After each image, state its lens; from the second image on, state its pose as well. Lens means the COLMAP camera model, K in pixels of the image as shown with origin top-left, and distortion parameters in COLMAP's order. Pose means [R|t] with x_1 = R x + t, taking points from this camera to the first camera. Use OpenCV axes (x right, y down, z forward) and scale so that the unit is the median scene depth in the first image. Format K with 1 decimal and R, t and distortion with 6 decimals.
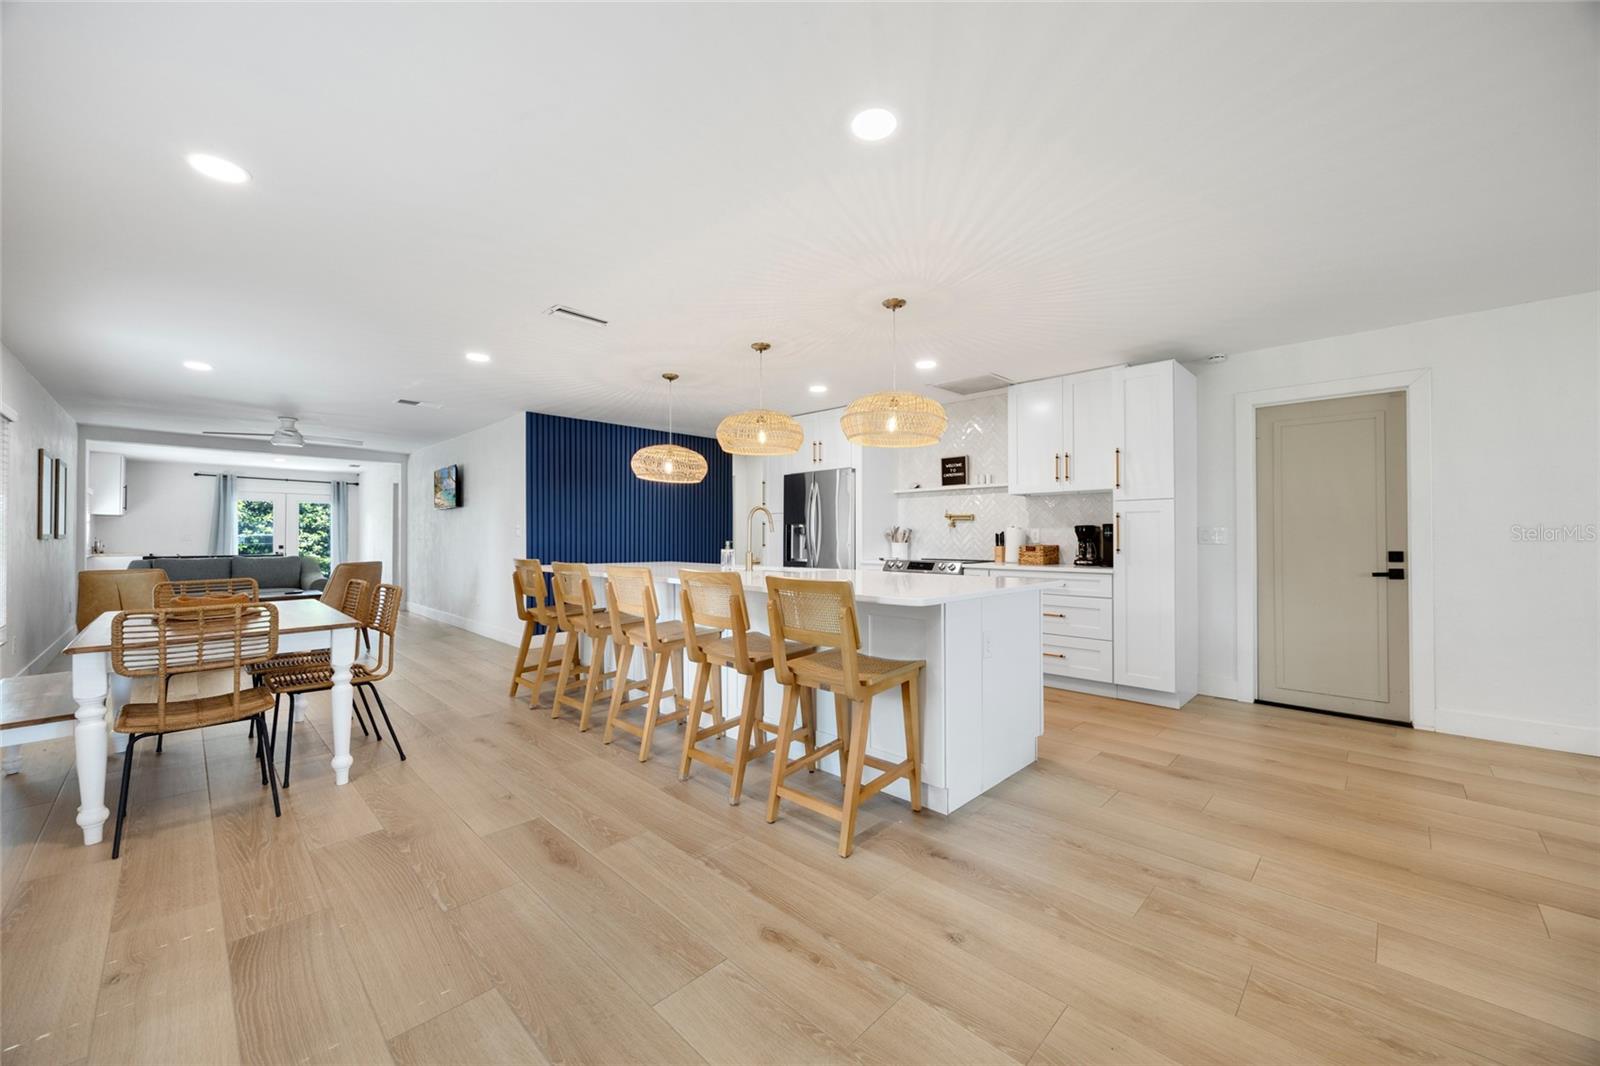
lens RADIAL K [[605.7, 0, 799.9], [0, 605.7, 527.5], [0, 0, 1]] dist [-0.008363, -0.000032]
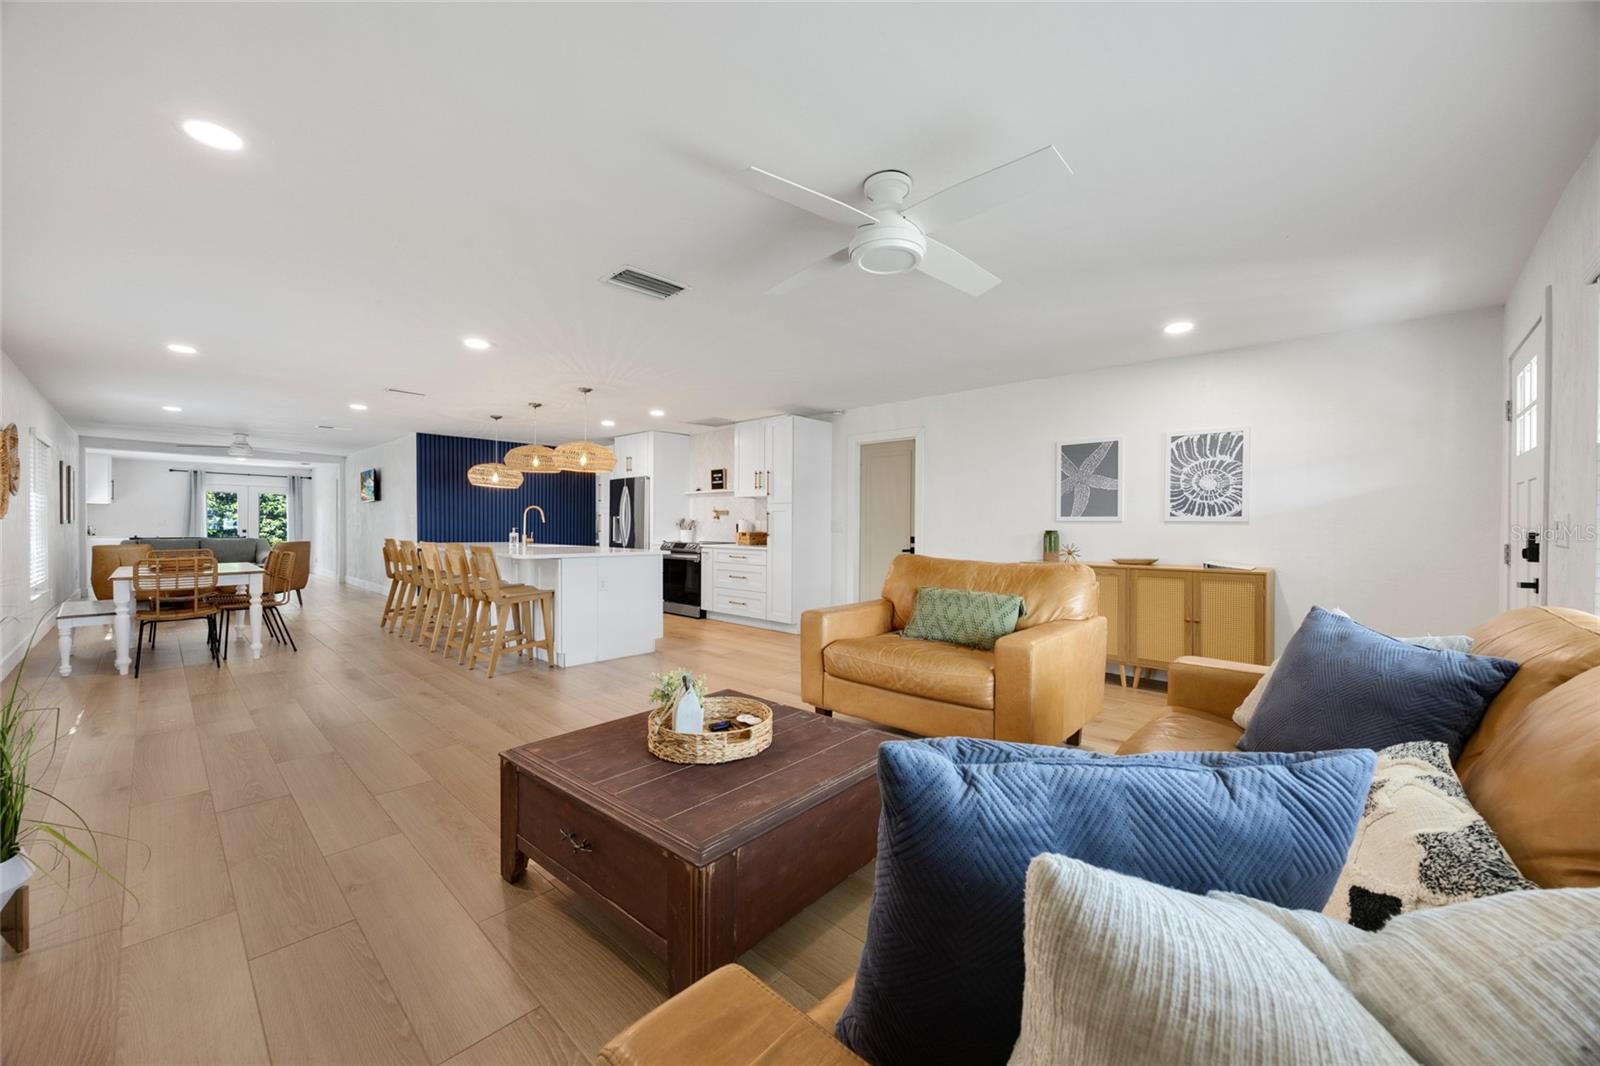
lens RADIAL K [[605.7, 0, 799.9], [0, 605.7, 527.5], [0, 0, 1]] dist [-0.008363, -0.000032]
pose [[0.999748, 0.006044, 0.021601, 0.558126], [-0.006473, 0.999782, 0.019844, -0.013712], [-0.021476, -0.019979, 0.999570, -0.562277]]
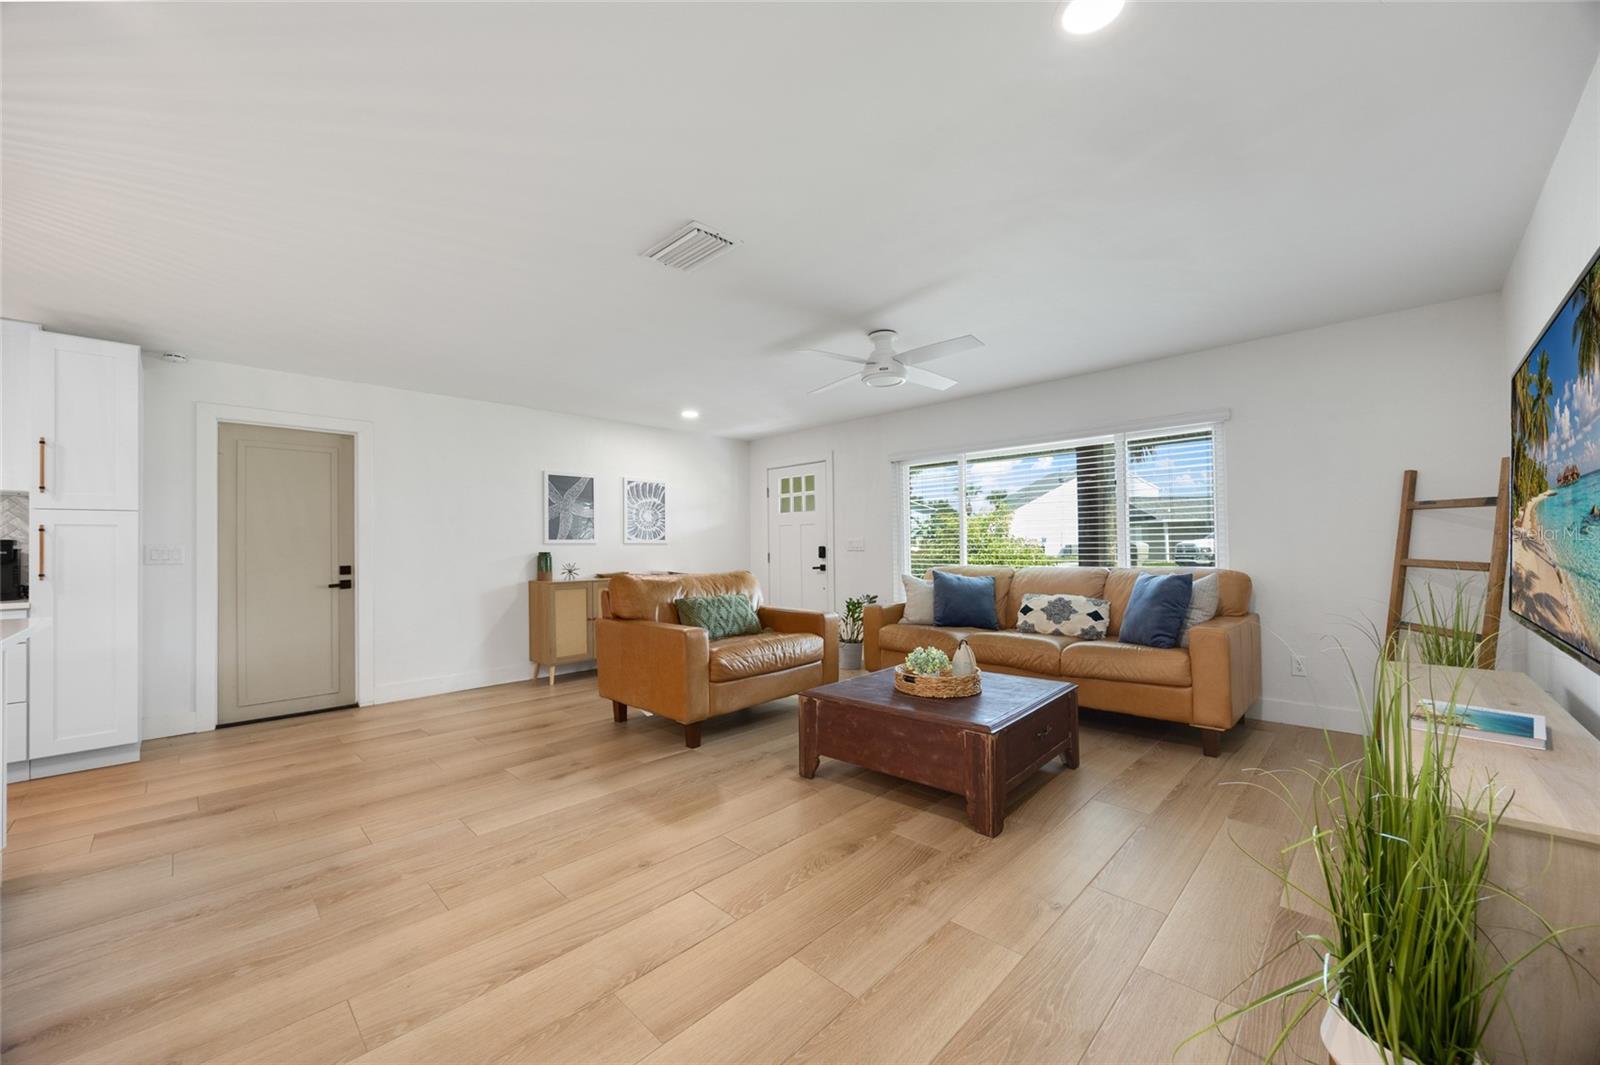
lens RADIAL K [[613.5, 0, 799.9], [0, 613.5, 537.3], [0, 0, 1]] dist [-0.007435, 0.000041]
pose [[-0.003019, 0.016754, 0.999855, -0.213041], [-0.001008, 0.999859, -0.016757, 0.001754], [-0.999995, -0.001059, -0.003002, 0.072888]]
